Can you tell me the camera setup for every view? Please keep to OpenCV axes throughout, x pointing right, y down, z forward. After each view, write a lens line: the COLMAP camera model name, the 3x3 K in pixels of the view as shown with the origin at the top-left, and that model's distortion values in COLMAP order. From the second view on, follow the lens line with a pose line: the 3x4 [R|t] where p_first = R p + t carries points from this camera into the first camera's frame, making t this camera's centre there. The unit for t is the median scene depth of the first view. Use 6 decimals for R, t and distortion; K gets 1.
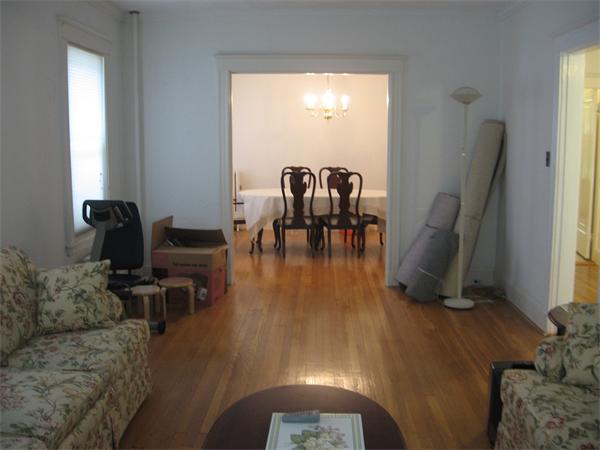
lens RADIAL K [[651.6, 0, 299.0], [0, 651.6, 225.0], [0, 0, 1]] dist [-0.102434, 0.000000]
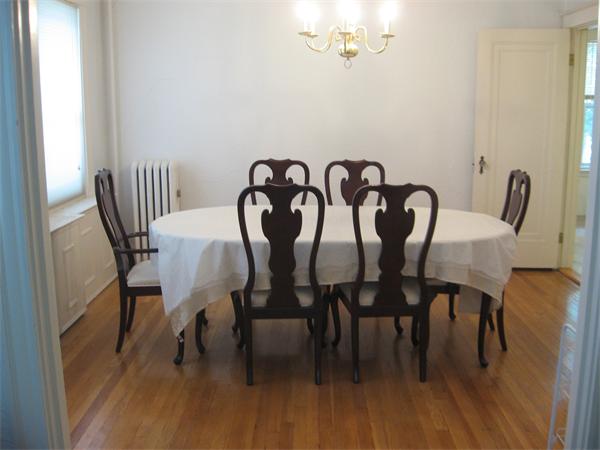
lens RADIAL K [[651.6, 0, 302.0], [0, 651.6, 224.9], [0, 0, 1]] dist [-0.102434, 0.000000]
pose [[0.999750, -0.008267, 0.020775, 0.003386], [0.007204, 0.998687, 0.050725, -0.075273], [-0.021167, -0.050562, 0.998497, 0.580904]]
